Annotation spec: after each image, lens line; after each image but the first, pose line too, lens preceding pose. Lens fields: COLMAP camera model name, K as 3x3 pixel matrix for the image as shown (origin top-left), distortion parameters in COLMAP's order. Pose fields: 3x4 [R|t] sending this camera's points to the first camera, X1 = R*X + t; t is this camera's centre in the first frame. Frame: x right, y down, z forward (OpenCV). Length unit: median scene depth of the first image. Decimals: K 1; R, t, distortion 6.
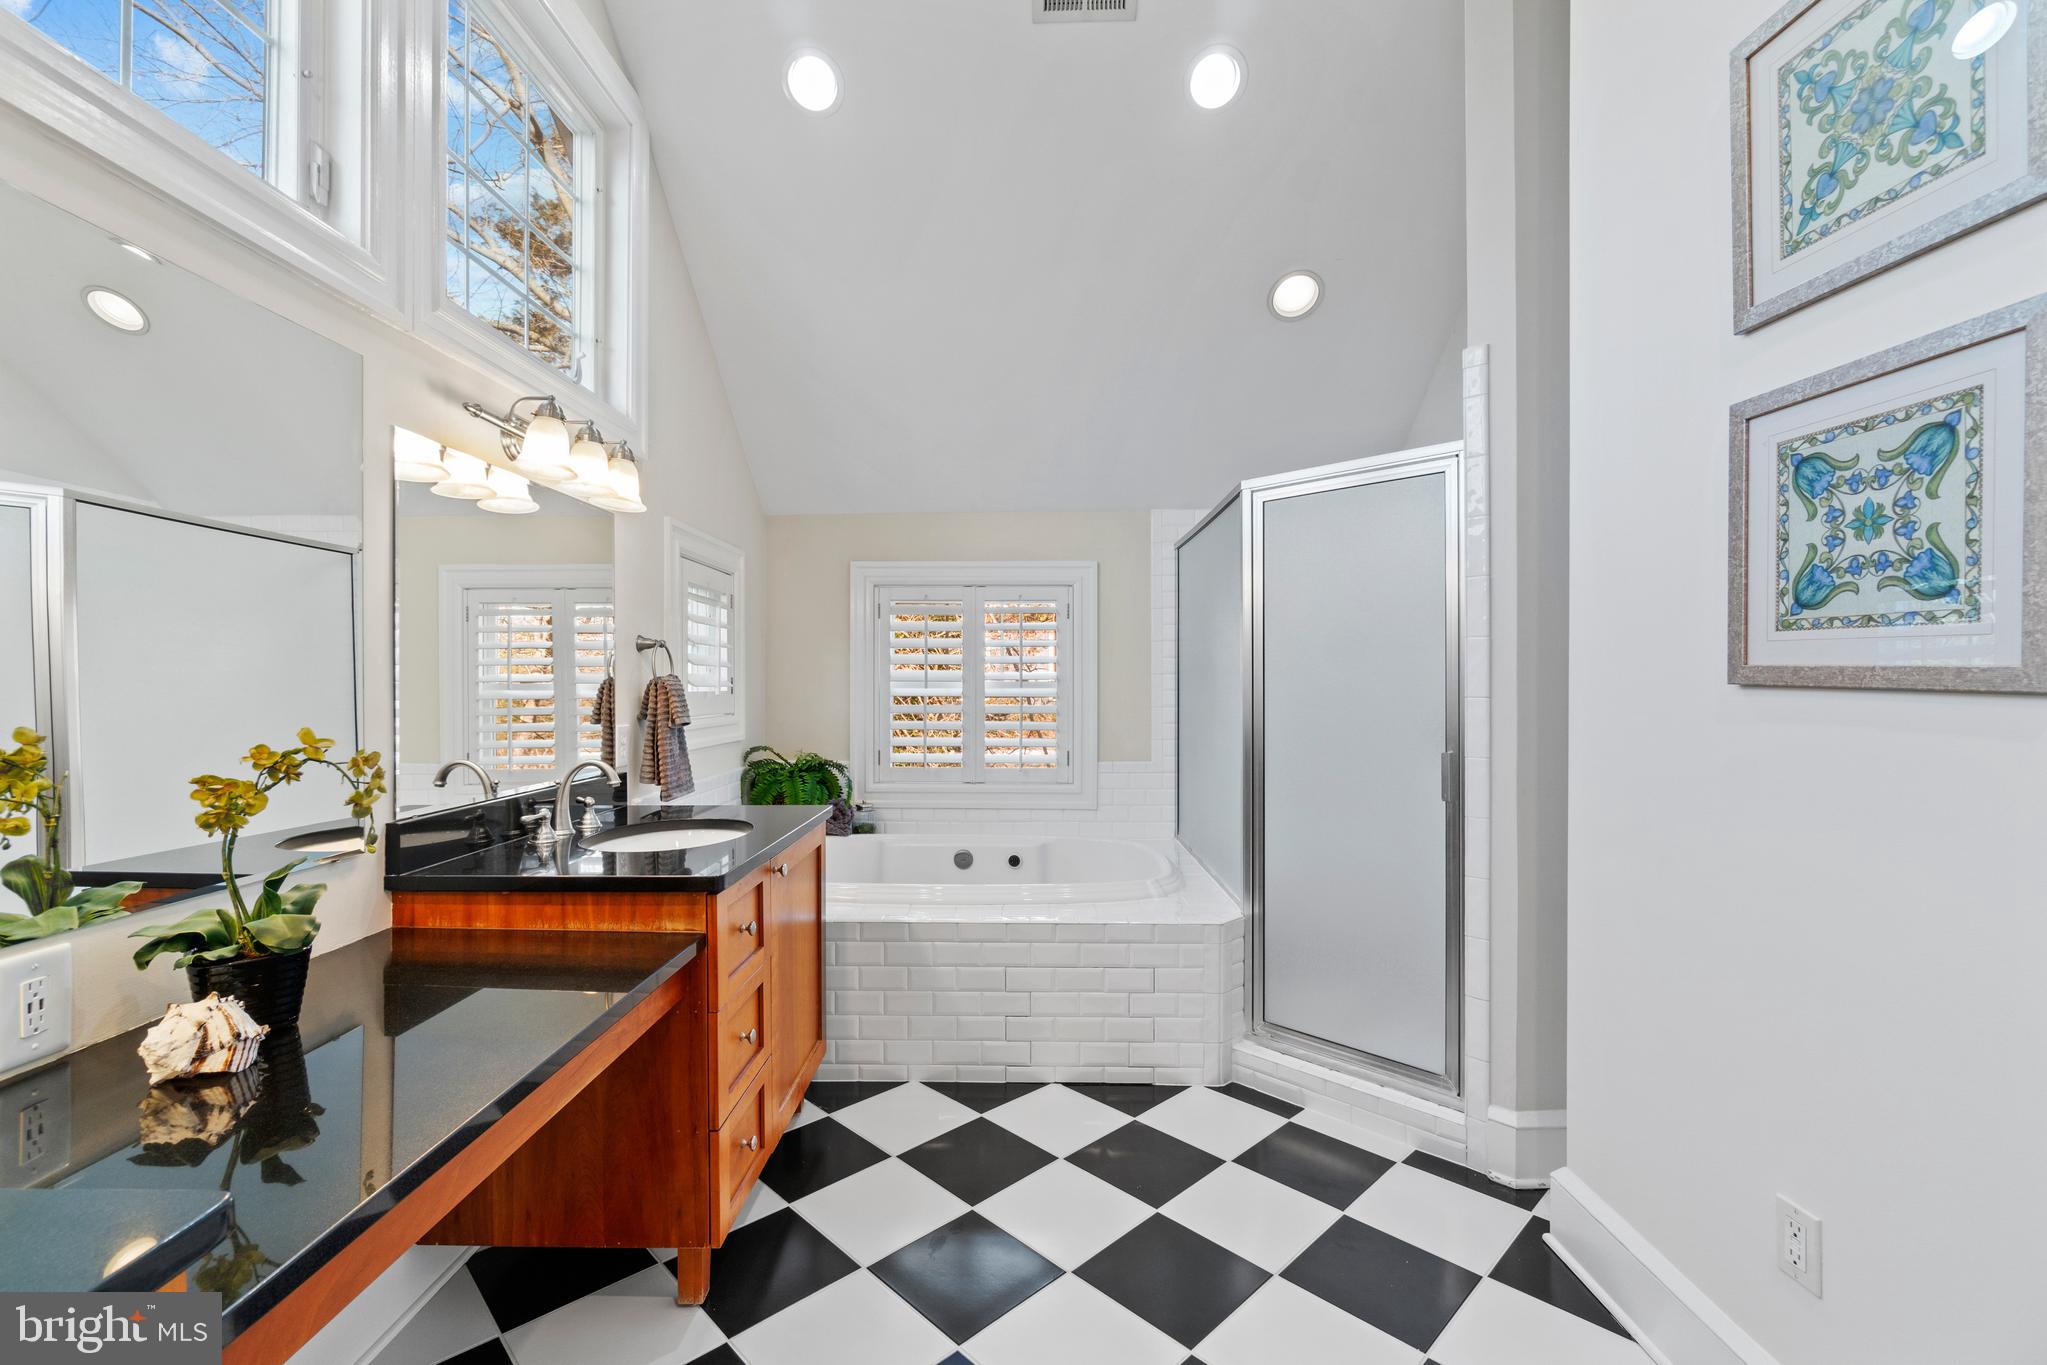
lens RADIAL K [[891.8, 0, 1003.6], [0, 891.8, 679.9], [0, 0, 1]] dist [-0.001785, 0.000067]
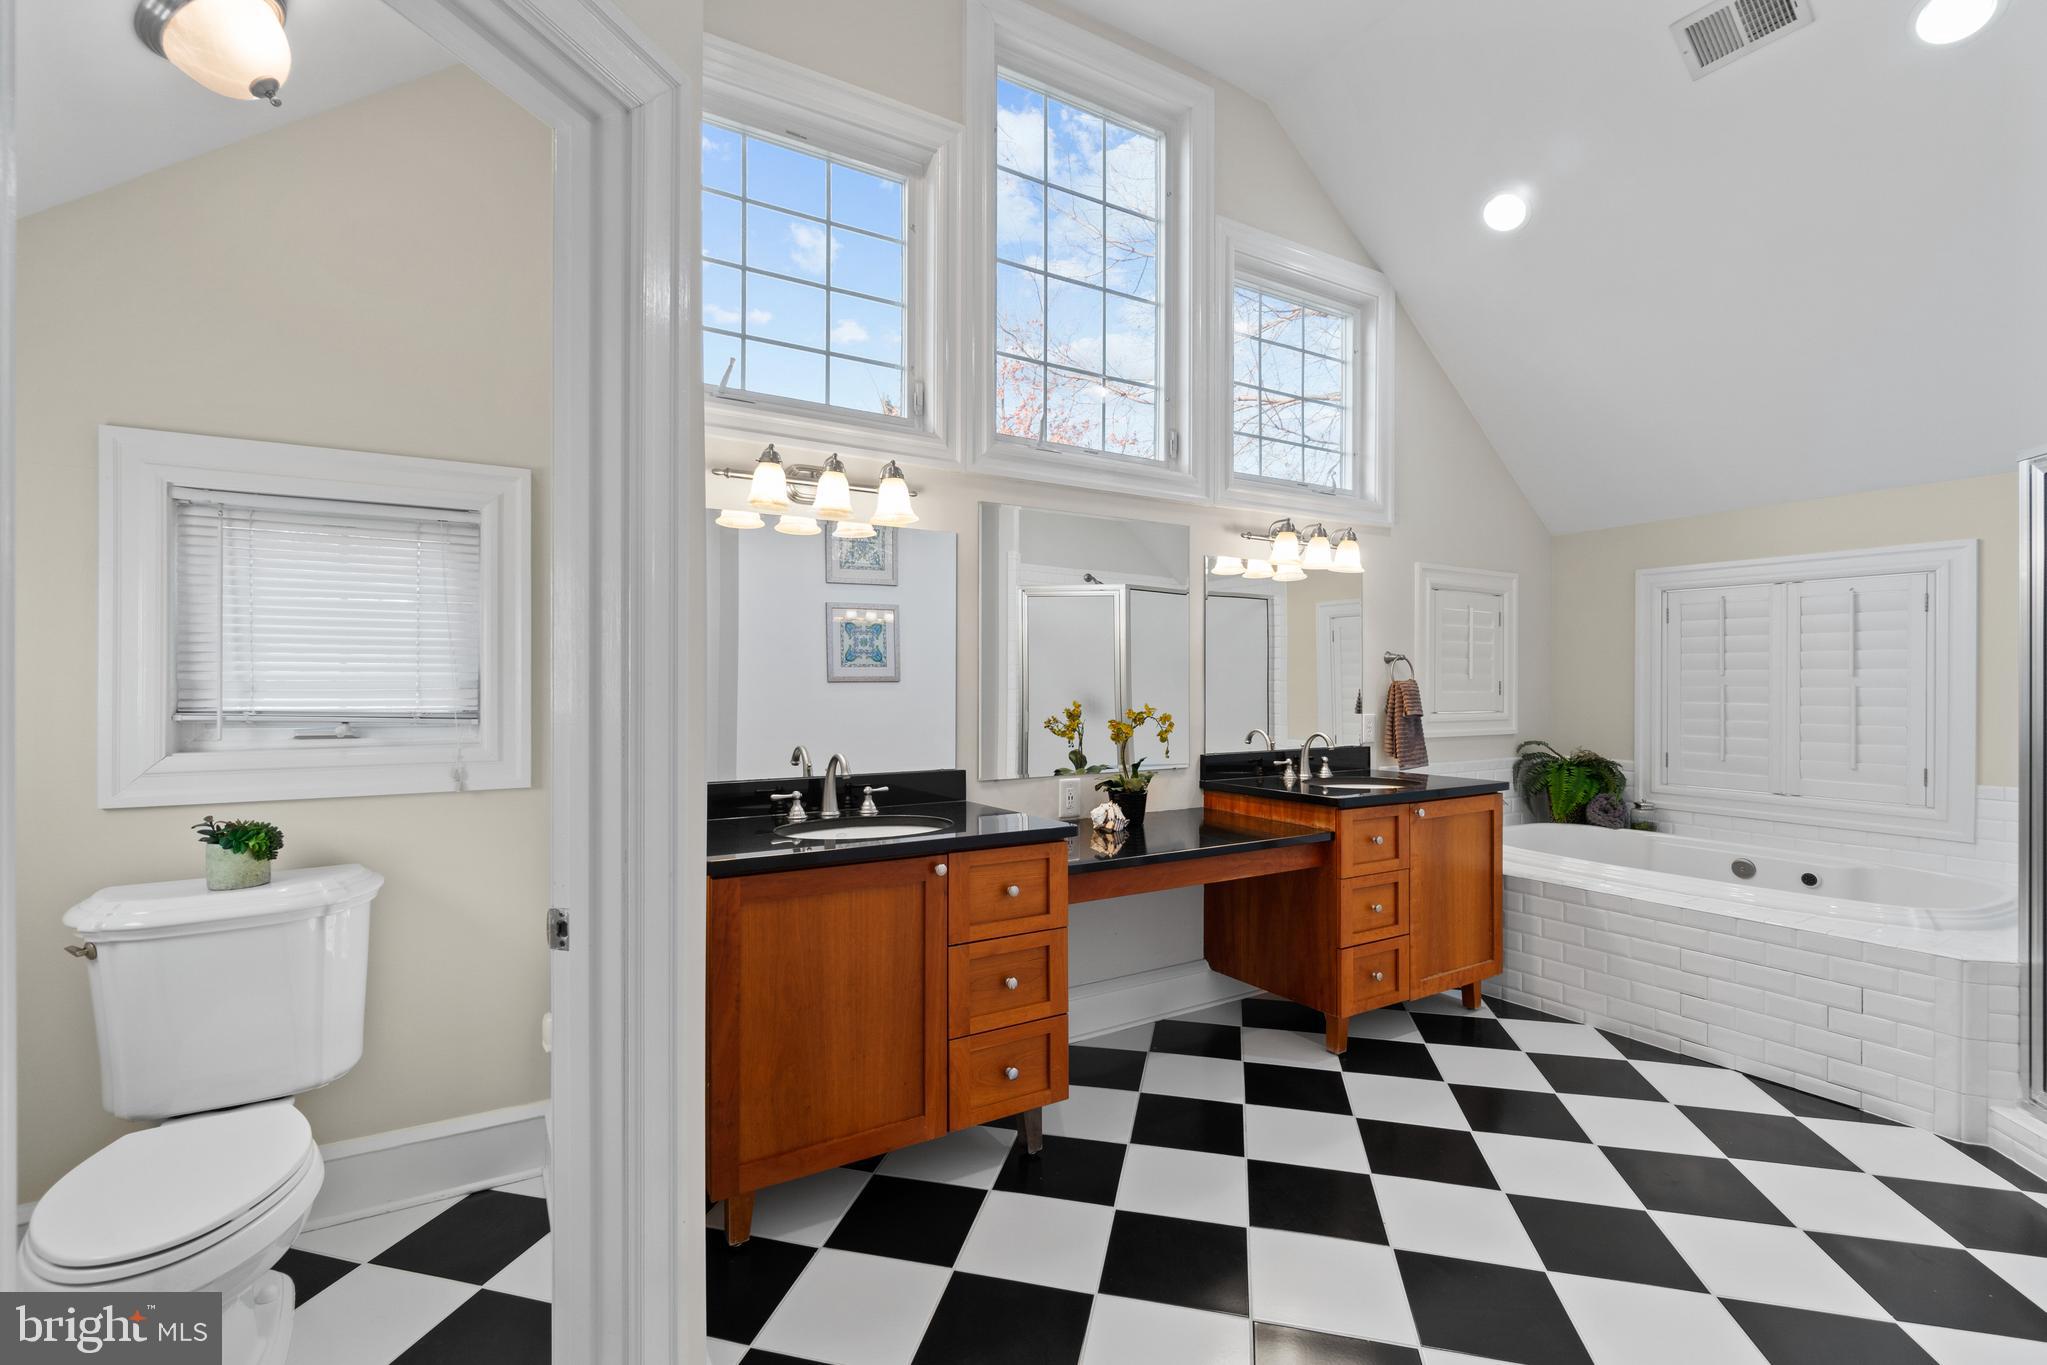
lens RADIAL K [[891.8, 0, 1003.6], [0, 891.8, 679.9], [0, 0, 1]] dist [-0.001785, 0.000067]
pose [[0.532657, -0.001245, -0.846330, 0.642817], [-0.001471, 0.999996, -0.002398, -0.001410], [0.846330, 0.002522, 0.532653, -0.371839]]
